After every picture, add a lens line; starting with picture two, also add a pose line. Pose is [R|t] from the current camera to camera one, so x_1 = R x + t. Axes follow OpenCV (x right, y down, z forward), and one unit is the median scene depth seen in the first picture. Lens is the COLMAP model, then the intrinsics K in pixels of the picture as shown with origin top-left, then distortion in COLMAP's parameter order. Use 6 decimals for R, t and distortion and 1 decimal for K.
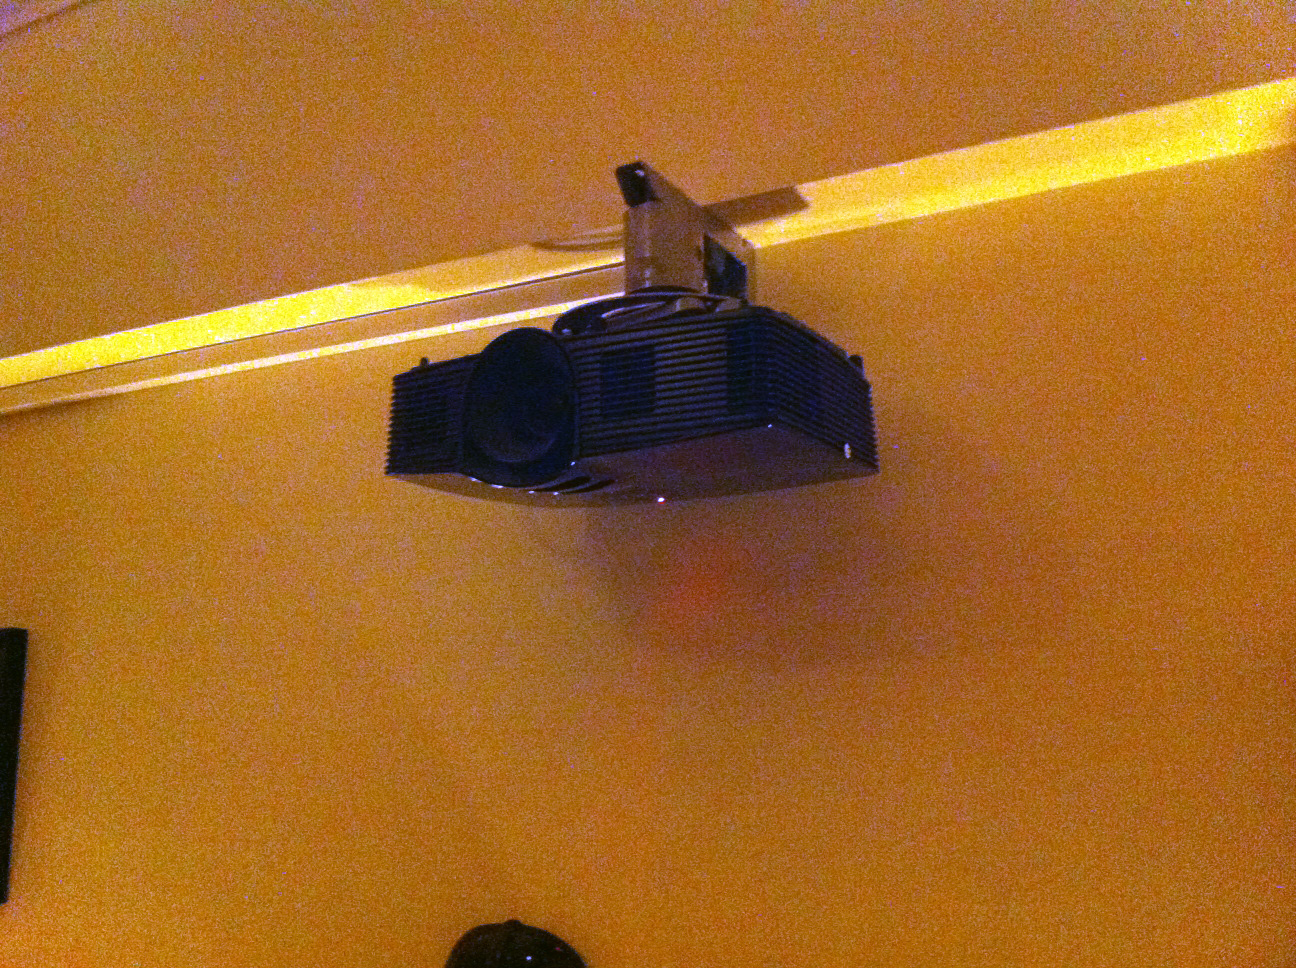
lens RADIAL K [[1227.1, 0, 648.0], [0, 1227.1, 484.0], [0, 0, 1]] dist [0.079952, -0.257450]
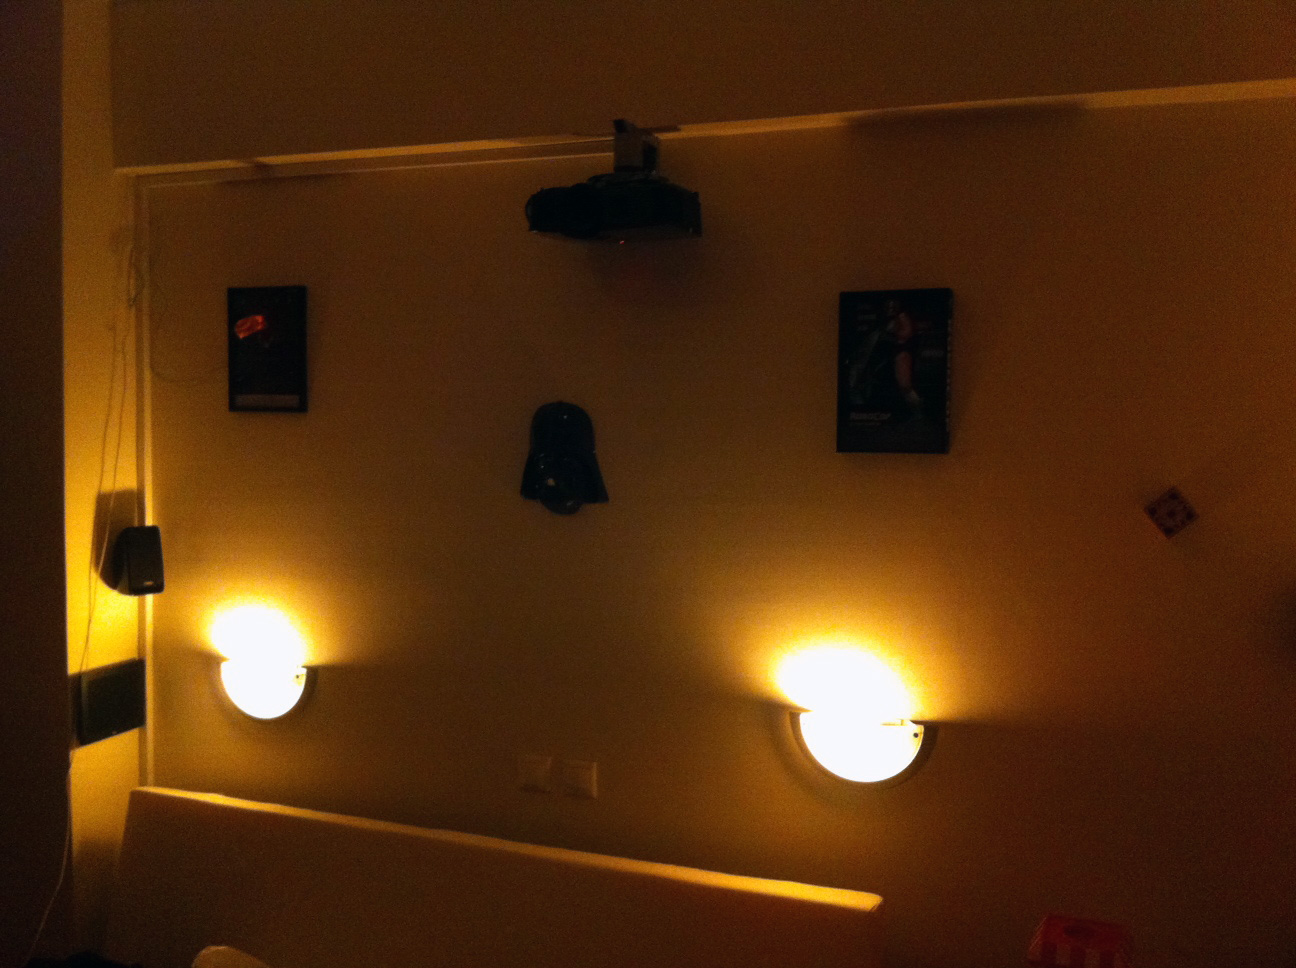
lens RADIAL K [[1302.2, 0, 648.0], [0, 1302.2, 484.0], [0, 0, 1]] dist [0.086584, -0.314792]
pose [[0.994168, 0.009496, 0.107422, -0.244411], [-0.035601, 0.969169, 0.243812, -0.177721], [-0.101794, -0.246214, 0.963855, -1.949156]]
